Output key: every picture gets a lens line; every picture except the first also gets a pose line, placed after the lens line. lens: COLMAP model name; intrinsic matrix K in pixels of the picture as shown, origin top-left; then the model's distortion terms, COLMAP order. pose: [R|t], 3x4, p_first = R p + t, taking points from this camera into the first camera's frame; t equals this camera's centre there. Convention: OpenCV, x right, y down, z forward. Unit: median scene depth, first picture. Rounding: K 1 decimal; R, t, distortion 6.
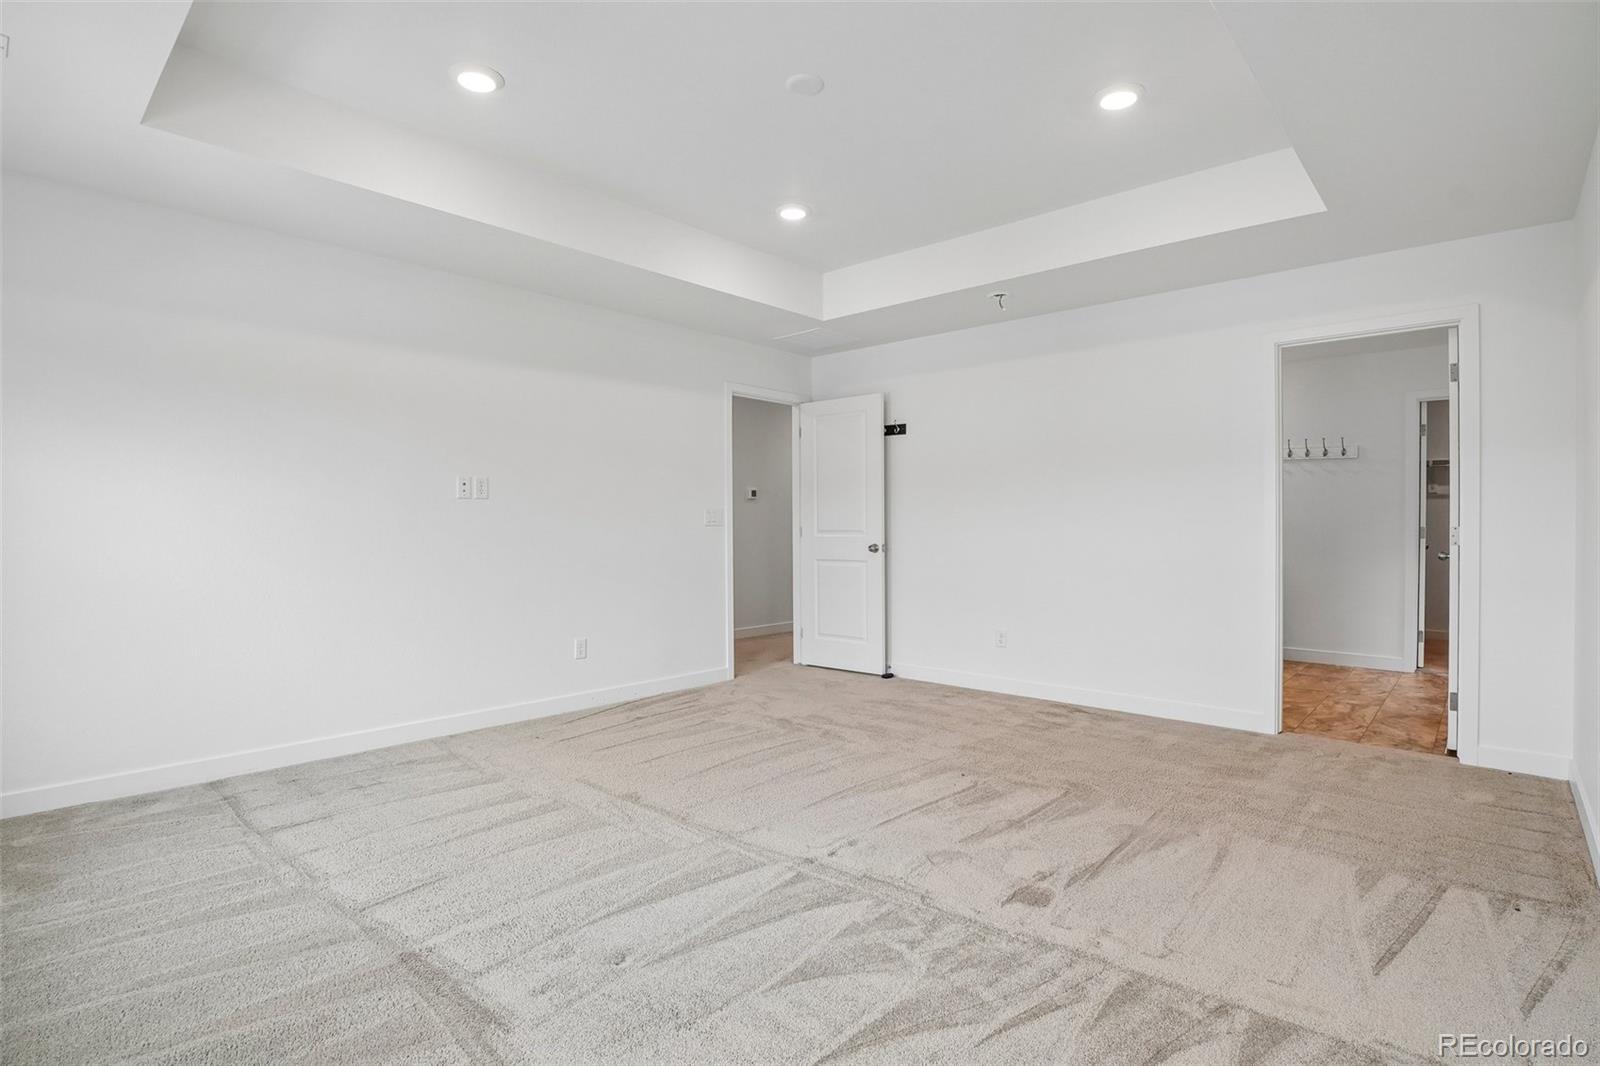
lens RADIAL K [[792.5, 0, 806.0], [0, 792.5, 539.5], [0, 0, 1]] dist [-0.042921, 0.010978]
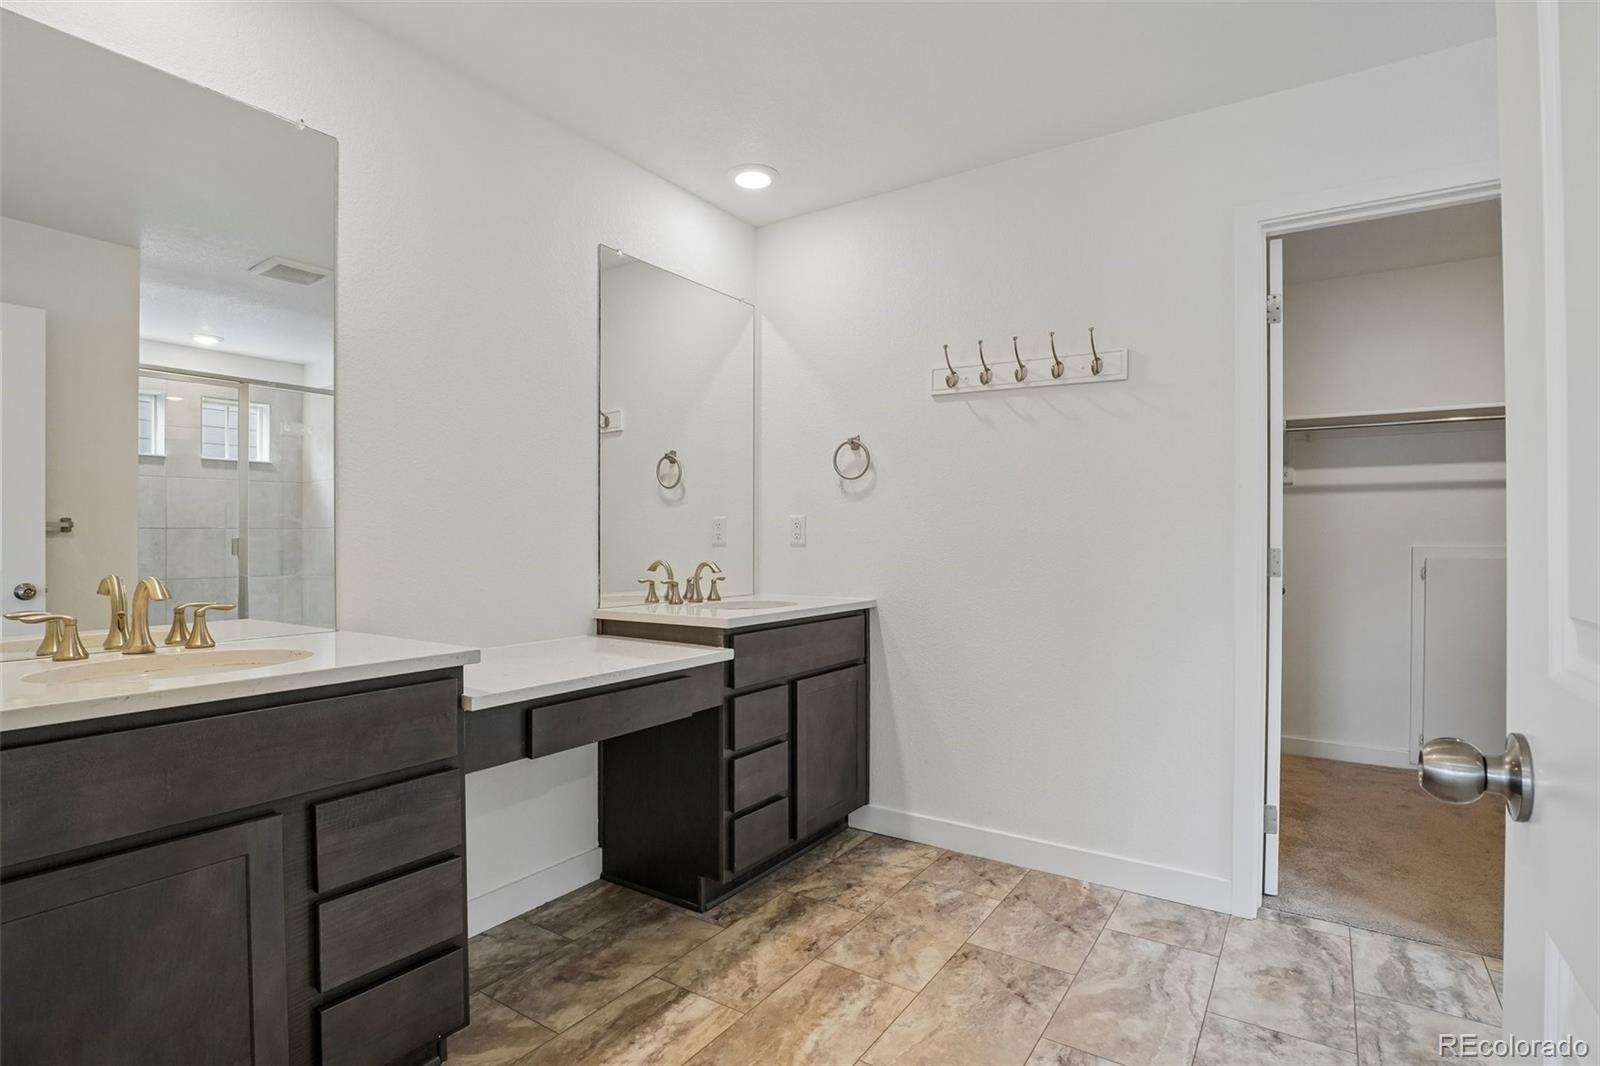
lens RADIAL K [[792.5, 0, 806.0], [0, 792.5, 539.5], [0, 0, 1]] dist [-0.042921, 0.010978]
pose [[0.991731, 0.004940, 0.128242, 0.482328], [-0.003004, 0.999879, -0.015285, -0.013218], [-0.128302, 0.014773, 0.991625, 0.603892]]
